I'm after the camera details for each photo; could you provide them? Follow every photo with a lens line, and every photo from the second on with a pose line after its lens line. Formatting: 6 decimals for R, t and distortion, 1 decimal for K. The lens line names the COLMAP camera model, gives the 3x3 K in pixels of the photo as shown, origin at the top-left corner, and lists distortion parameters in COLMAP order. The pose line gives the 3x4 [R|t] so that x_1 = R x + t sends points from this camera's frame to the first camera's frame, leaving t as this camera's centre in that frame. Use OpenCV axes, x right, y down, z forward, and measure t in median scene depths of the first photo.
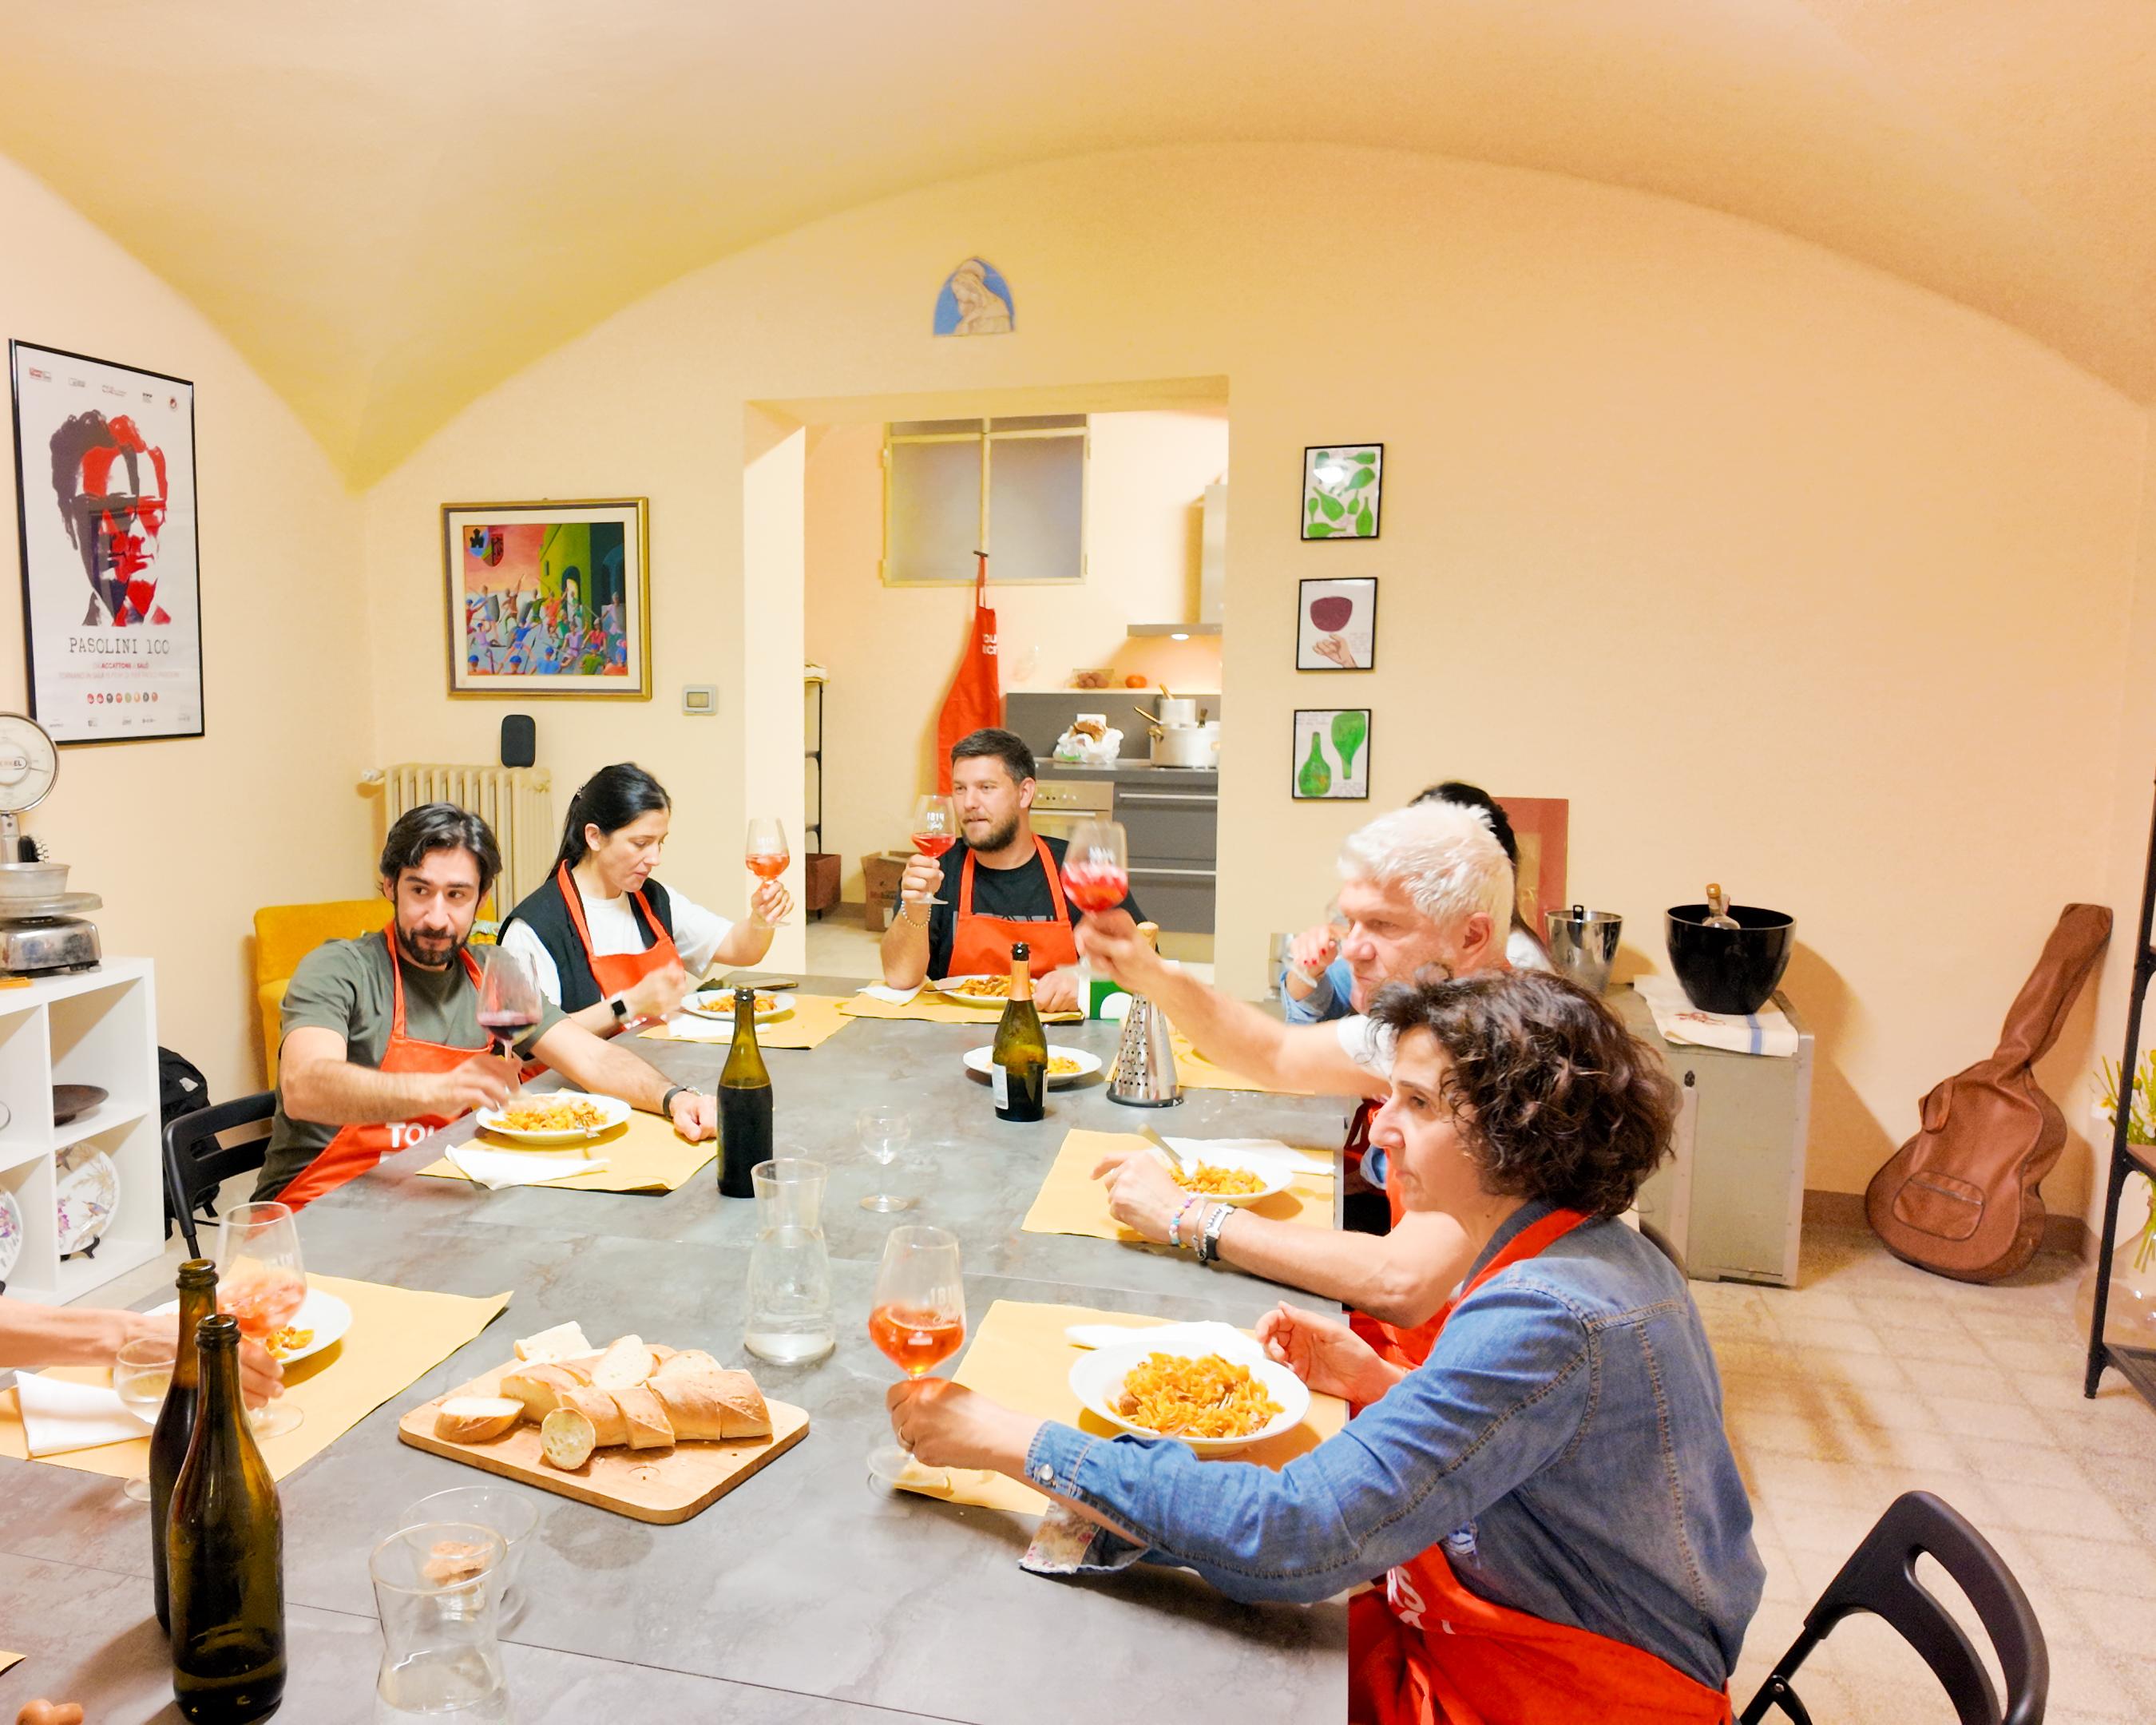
lens RADIAL K [[1778.5, 0, 797.6], [0, 1778.5, 862.4], [0, 0, 1]] dist [0.130843, -0.200410]
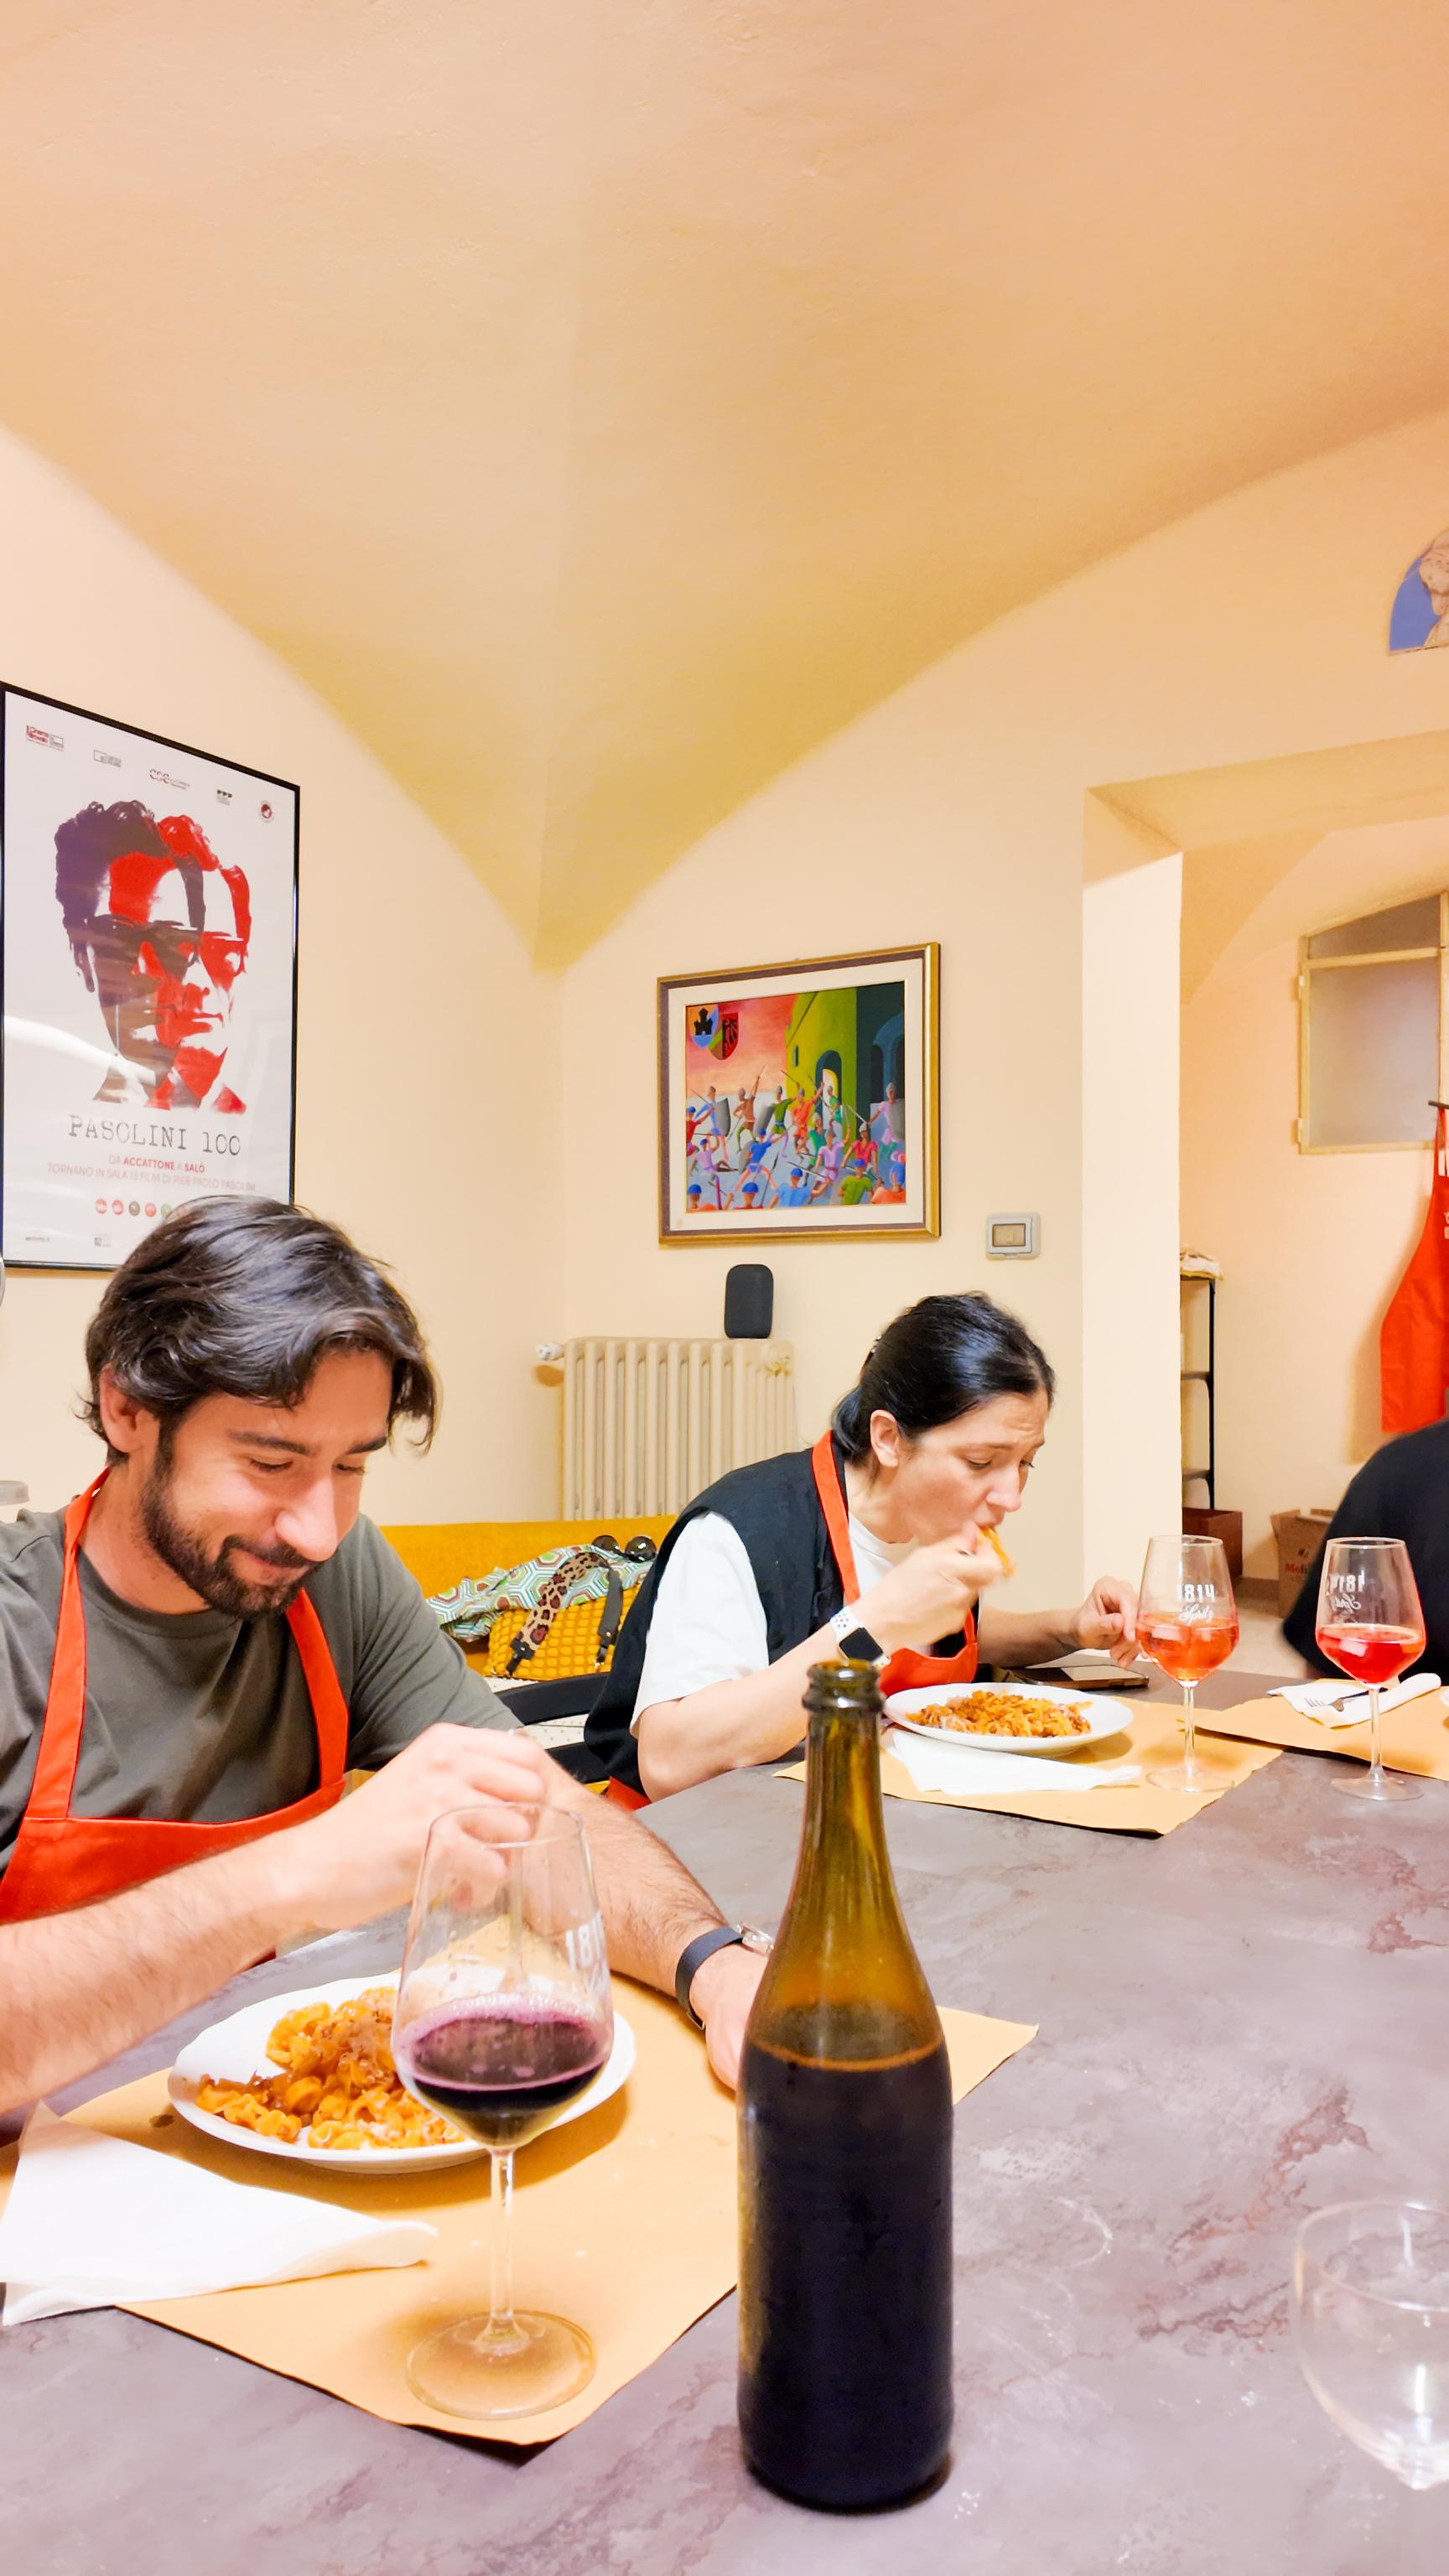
lens RADIAL K [[1857.7, 0, 724.5], [0, 1857.7, 1288.0], [0, 0, 1]] dist [0.145564, -0.264854]
pose [[0.970024, -0.002015, -0.243003, 0.009346], [-0.031145, 0.990688, -0.132539, 0.022565], [0.241007, 0.136134, 0.960928, 0.309819]]
